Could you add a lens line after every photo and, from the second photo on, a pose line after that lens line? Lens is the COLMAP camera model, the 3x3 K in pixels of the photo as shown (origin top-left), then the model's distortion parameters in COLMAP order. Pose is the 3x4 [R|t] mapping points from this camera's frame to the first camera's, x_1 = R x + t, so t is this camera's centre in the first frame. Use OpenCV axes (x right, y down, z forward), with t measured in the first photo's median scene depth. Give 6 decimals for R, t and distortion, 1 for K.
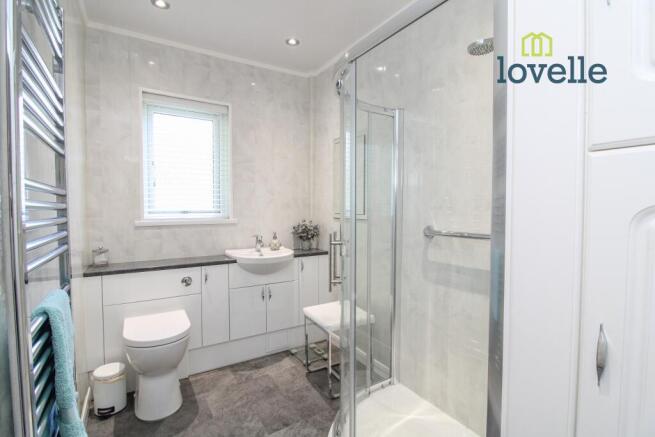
lens RADIAL K [[323.3, 0, 327.5], [0, 323.3, 218.5], [0, 0, 1]] dist [-0.001877, -0.000410]
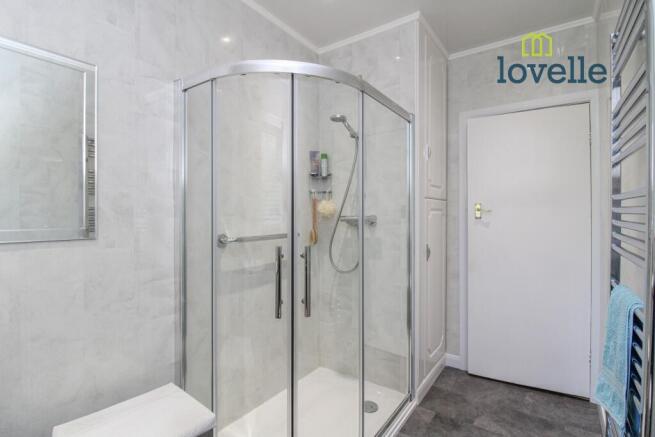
lens RADIAL K [[323.3, 0, 327.5], [0, 323.3, 218.5], [0, 0, 1]] dist [-0.001877, -0.000410]
pose [[-0.394877, -0.012850, 0.918644, -0.672801], [0.031669, 0.999118, 0.027588, -0.037562], [-0.918188, 0.039986, -0.394122, 1.145200]]
